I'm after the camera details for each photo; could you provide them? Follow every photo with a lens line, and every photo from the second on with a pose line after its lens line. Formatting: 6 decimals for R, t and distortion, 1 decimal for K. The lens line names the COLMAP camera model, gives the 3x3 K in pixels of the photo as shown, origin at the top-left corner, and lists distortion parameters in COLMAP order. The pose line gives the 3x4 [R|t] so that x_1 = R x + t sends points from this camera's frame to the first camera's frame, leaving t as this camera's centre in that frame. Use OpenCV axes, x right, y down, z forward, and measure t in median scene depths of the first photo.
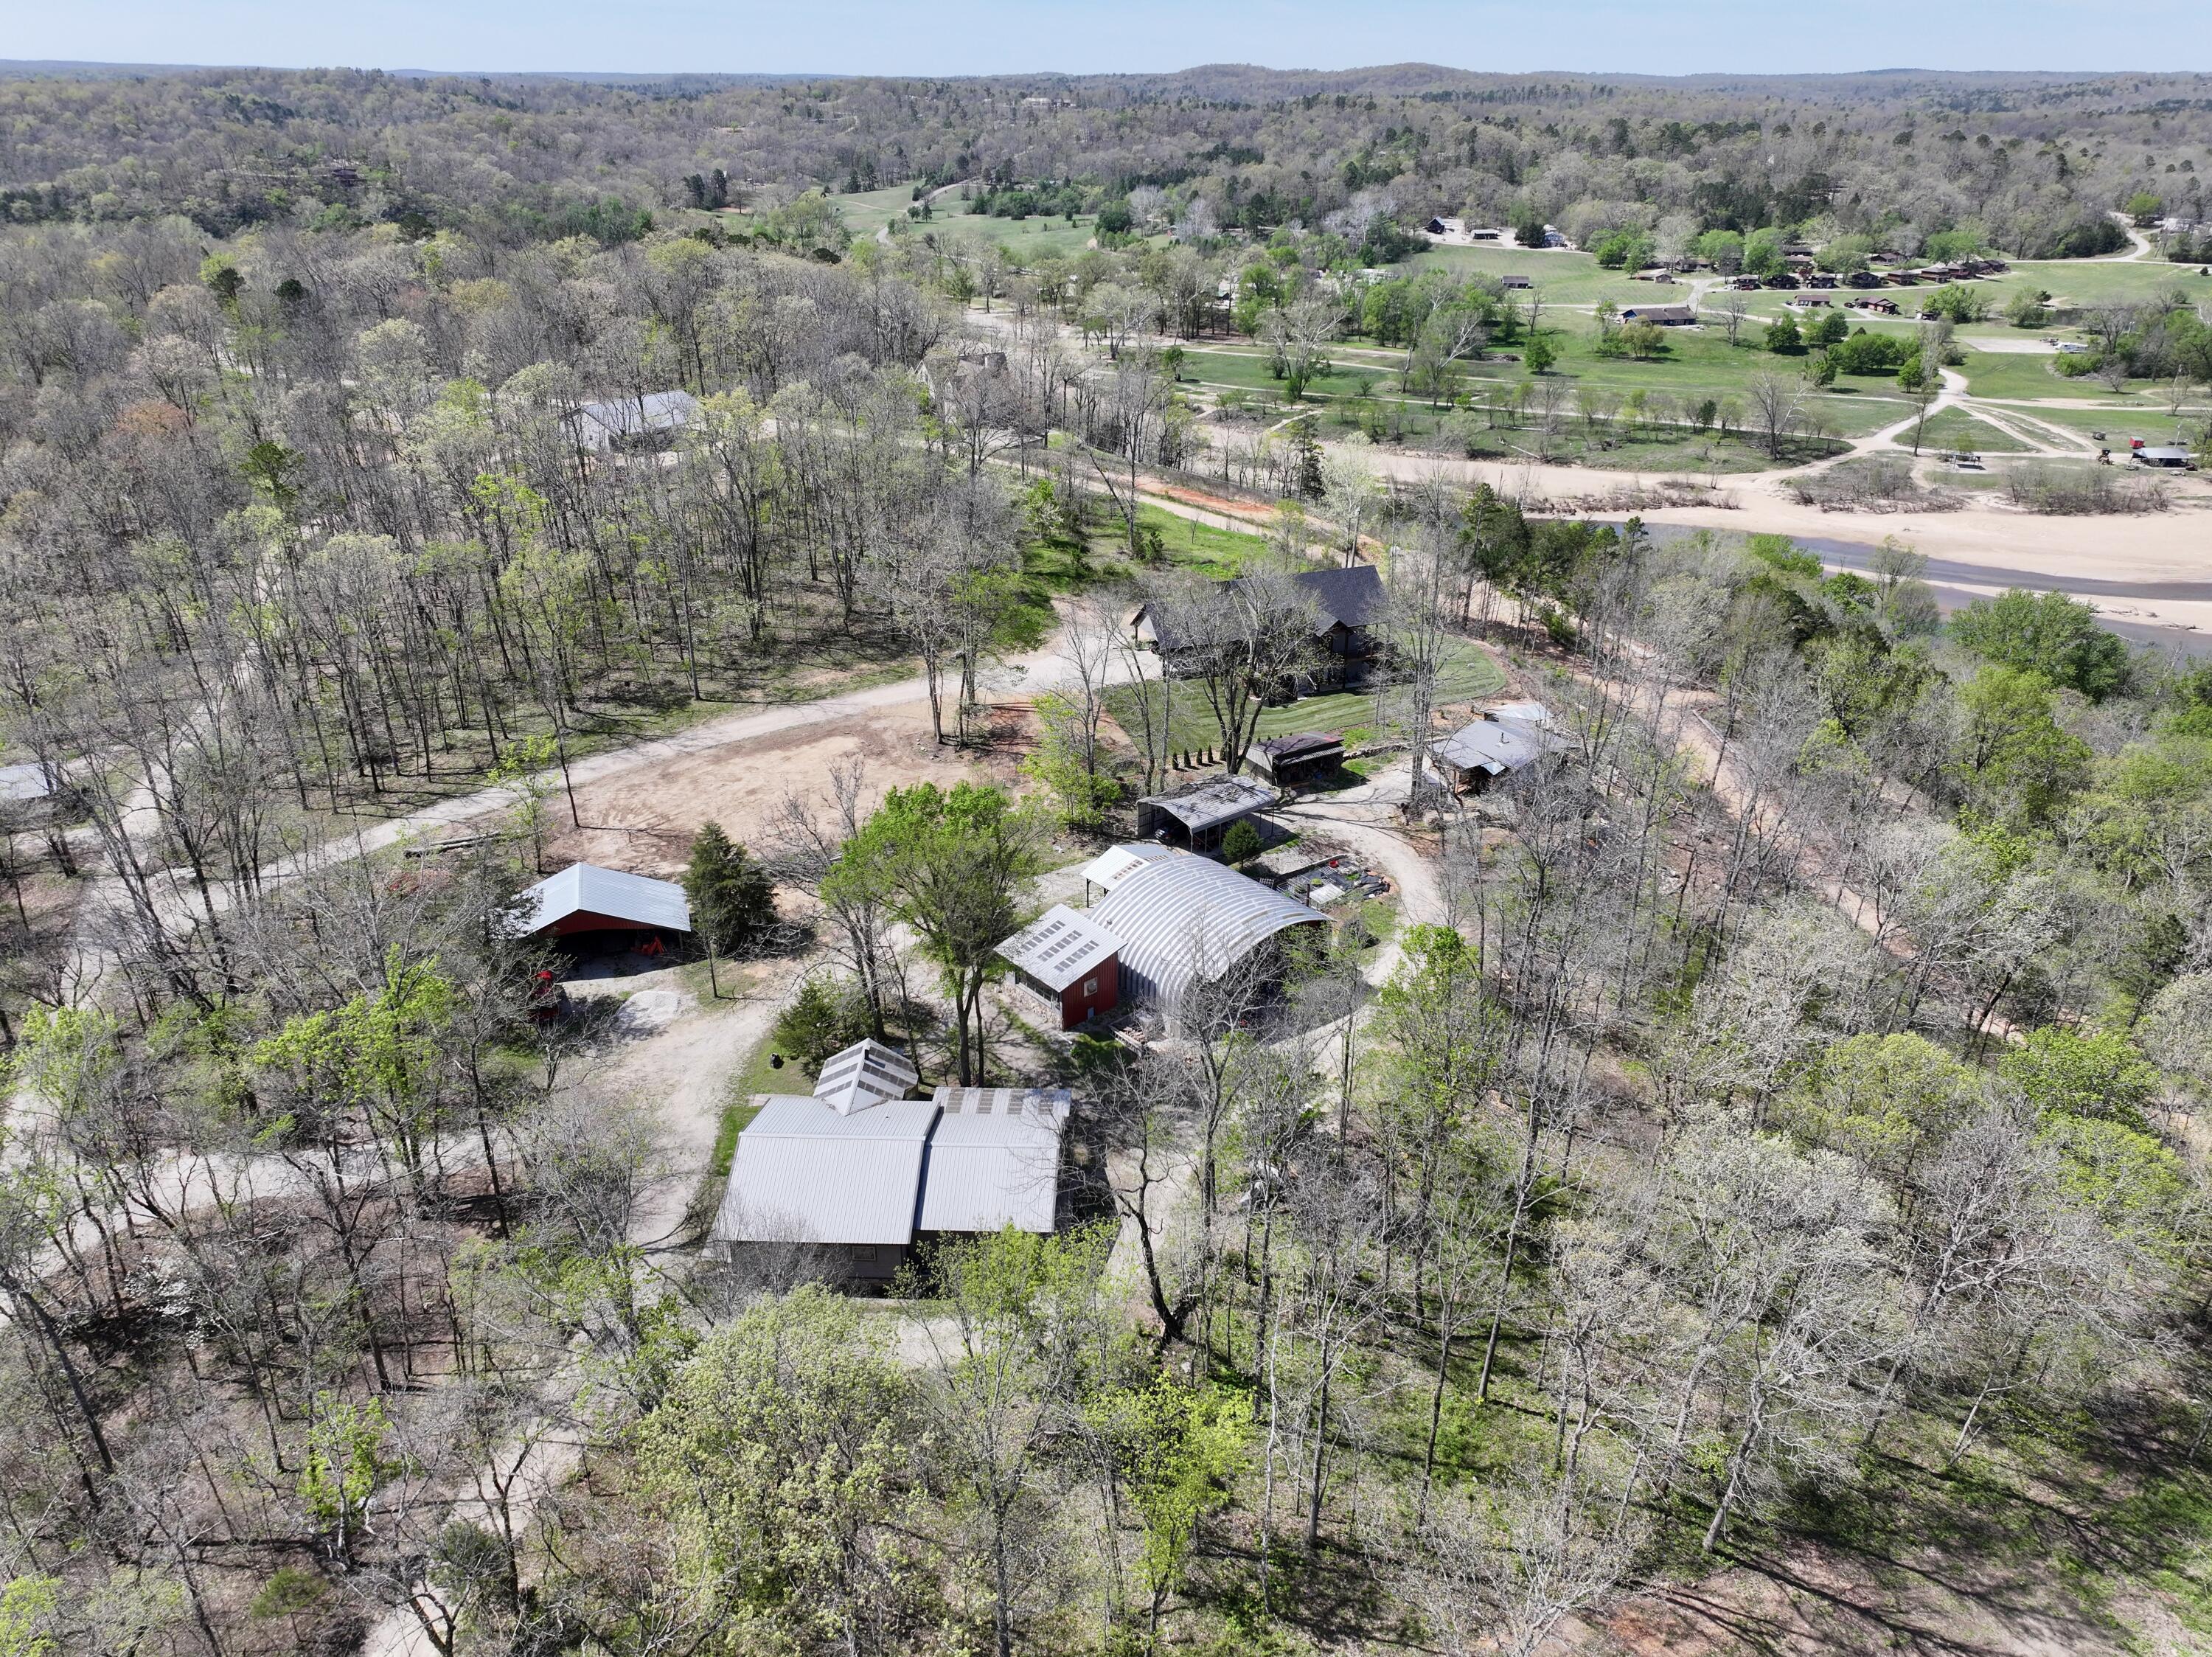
lens RADIAL K [[1553.9, 0, 1106.0], [0, 1553.9, 828.5], [0, 0, 1]] dist [0.004677, 0.009952]
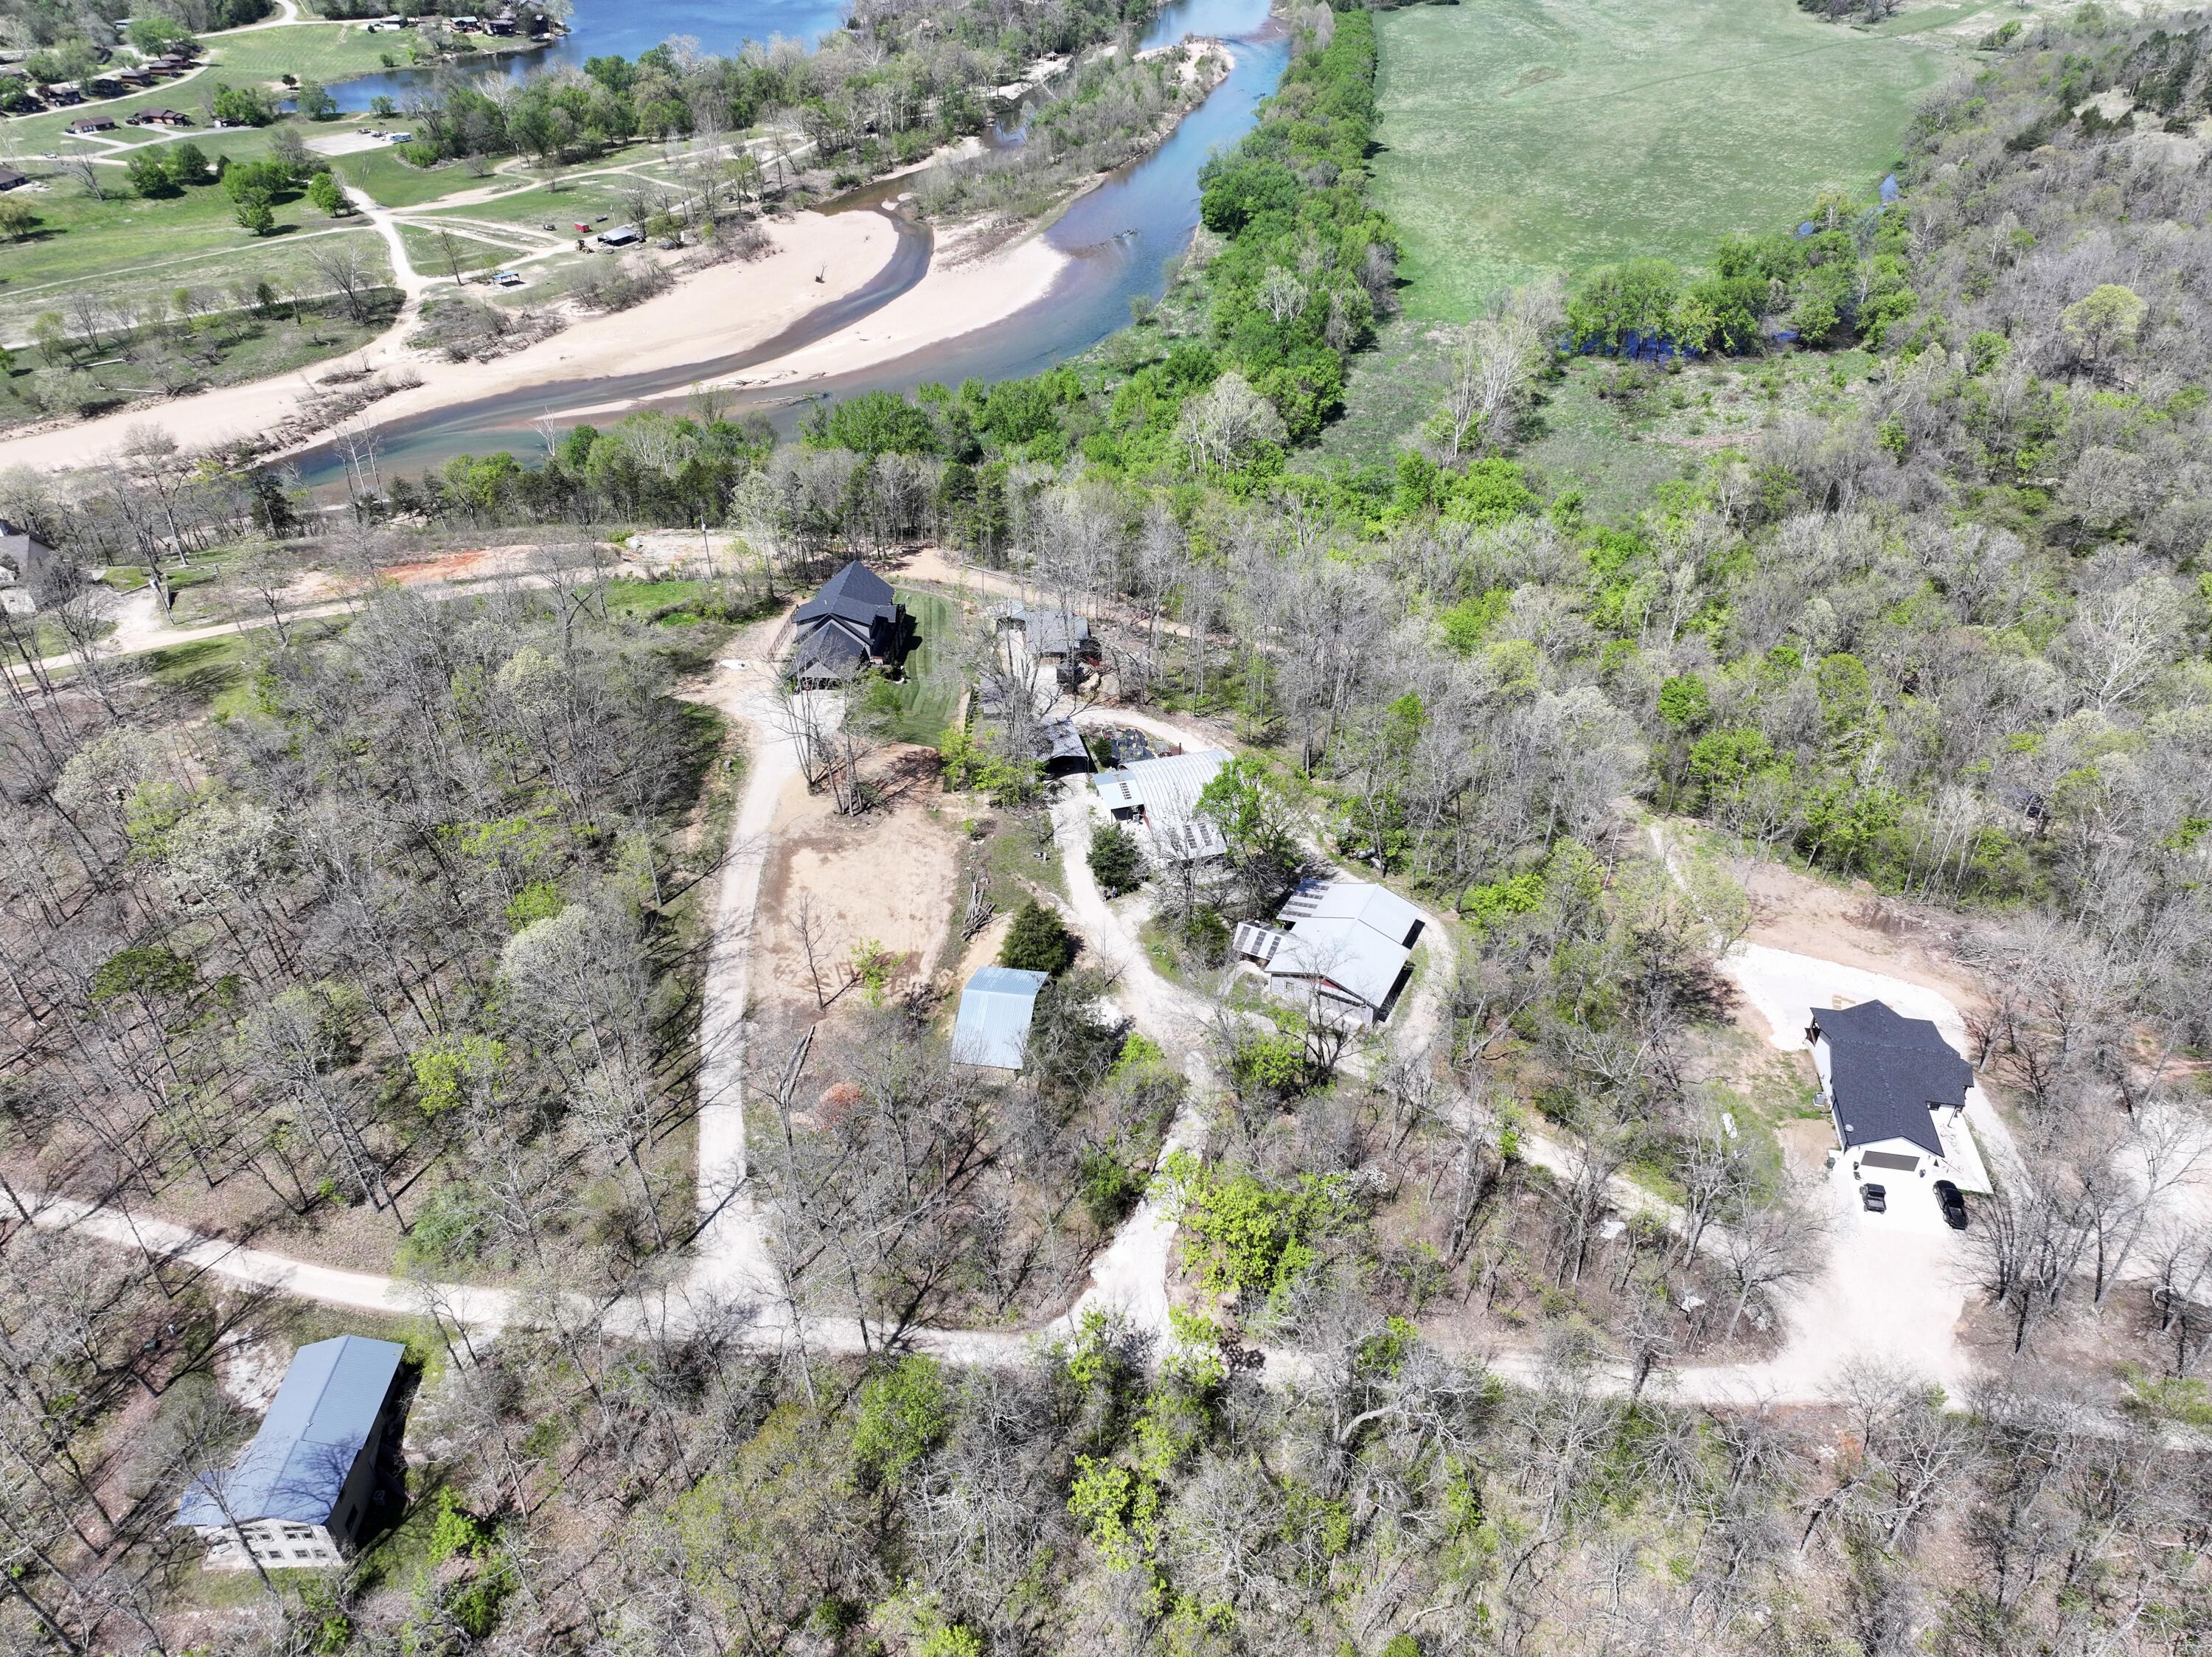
lens RADIAL K [[1553.9, 0, 1106.0], [0, 1553.9, 828.5], [0, 0, 1]] dist [0.004677, 0.009952]
pose [[0.425843, -0.528132, 0.734666, -0.513420], [0.392267, 0.839455, 0.376088, -0.238635], [-0.815343, 0.128030, 0.564645, 0.043843]]
